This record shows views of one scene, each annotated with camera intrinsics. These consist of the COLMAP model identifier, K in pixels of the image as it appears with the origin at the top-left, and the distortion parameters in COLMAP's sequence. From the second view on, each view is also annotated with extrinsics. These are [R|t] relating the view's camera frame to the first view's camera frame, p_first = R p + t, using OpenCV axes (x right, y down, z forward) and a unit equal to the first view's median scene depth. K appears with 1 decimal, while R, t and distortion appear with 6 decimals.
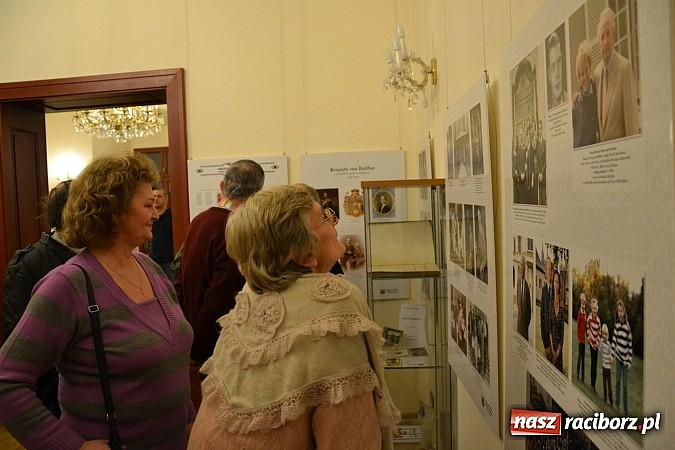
lens RADIAL K [[531.4, 0, 337.5], [0, 531.4, 225.0], [0, 0, 1]] dist [-0.162839, 0.116997]
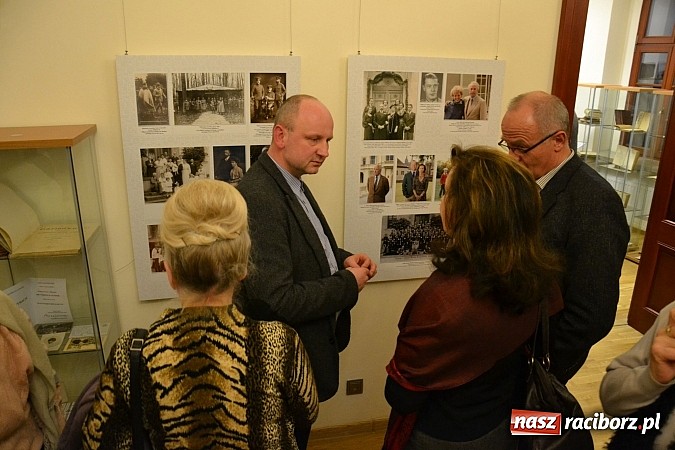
lens RADIAL K [[531.4, 0, 337.5], [0, 531.4, 225.0], [0, 0, 1]] dist [-0.162839, 0.116997]
pose [[-0.275609, -0.273422, 0.921564, -0.963986], [0.042265, 0.954320, 0.295781, -0.205508], [-0.960340, 0.120470, -0.251463, 1.022346]]
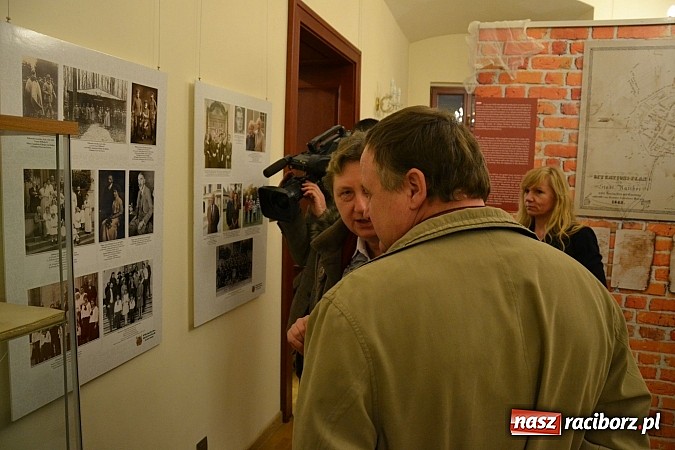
lens RADIAL K [[533.9, 0, 337.5], [0, 533.9, 225.0], [0, 0, 1]] dist [-0.158166, 0.126365]
pose [[-0.971857, -0.018604, 0.234837, -0.366954], [0.016042, 0.989336, 0.144768, -0.067403], [-0.235026, 0.144461, -0.961194, 1.735605]]
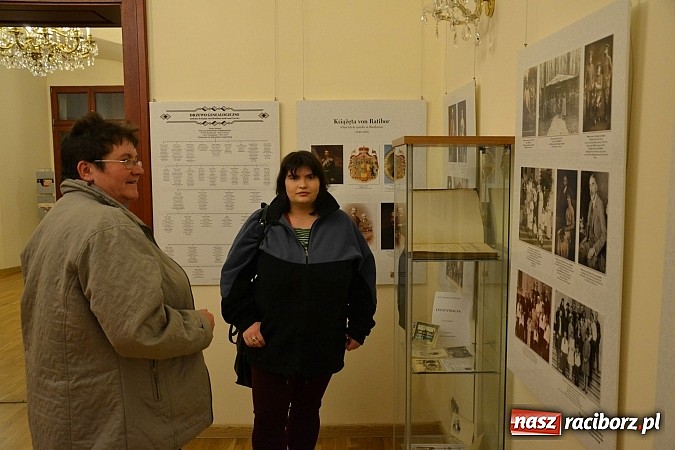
lens RADIAL K [[632.8, 0, 338.0], [0, 632.8, 231.5], [0, 0, 1]] dist [-0.119973, 0.249049]
pose [[0.996834, 0.025237, 0.075401, -0.147812], [-0.029897, 0.997670, 0.061327, 0.004838], [-0.073678, -0.063387, 0.995266, 0.091286]]
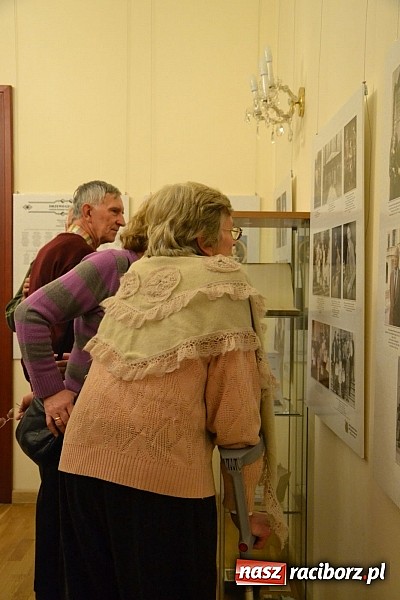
lens RADIAL K [[633.2, 0, 208.6], [0, 633.2, 308.6], [0, 0, 1]] dist [-0.058022, 0.200106]
pose [[0.996365, 0.043937, 0.072985, -0.062922], [-0.043429, 0.999020, -0.008537, 0.124411], [-0.073288, 0.005337, 0.997297, -0.139810]]
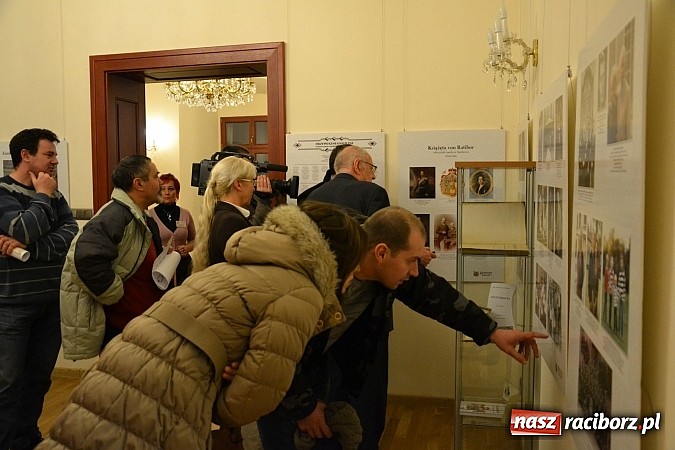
lens RADIAL K [[599.8, 0, 337.5], [0, 599.8, 225.0], [0, 0, 1]] dist [-0.102599, 0.101298]
pose [[0.985808, 0.044910, -0.161758, 0.013494], [-0.039676, 0.998584, 0.035445, 0.013090], [0.163121, -0.028524, 0.986194, -0.259210]]
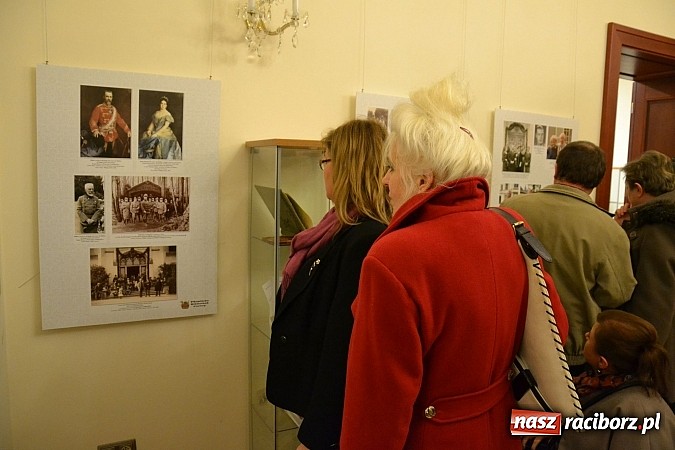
lens RADIAL K [[533.9, 0, 337.5], [0, 533.9, 225.0], [0, 0, 1]] dist [-0.158166, 0.126365]
pose [[-0.512261, -0.075909, 0.855468, -0.951957], [0.027372, 0.994137, 0.104604, -0.045723], [-0.858393, 0.077001, -0.507180, 1.928493]]
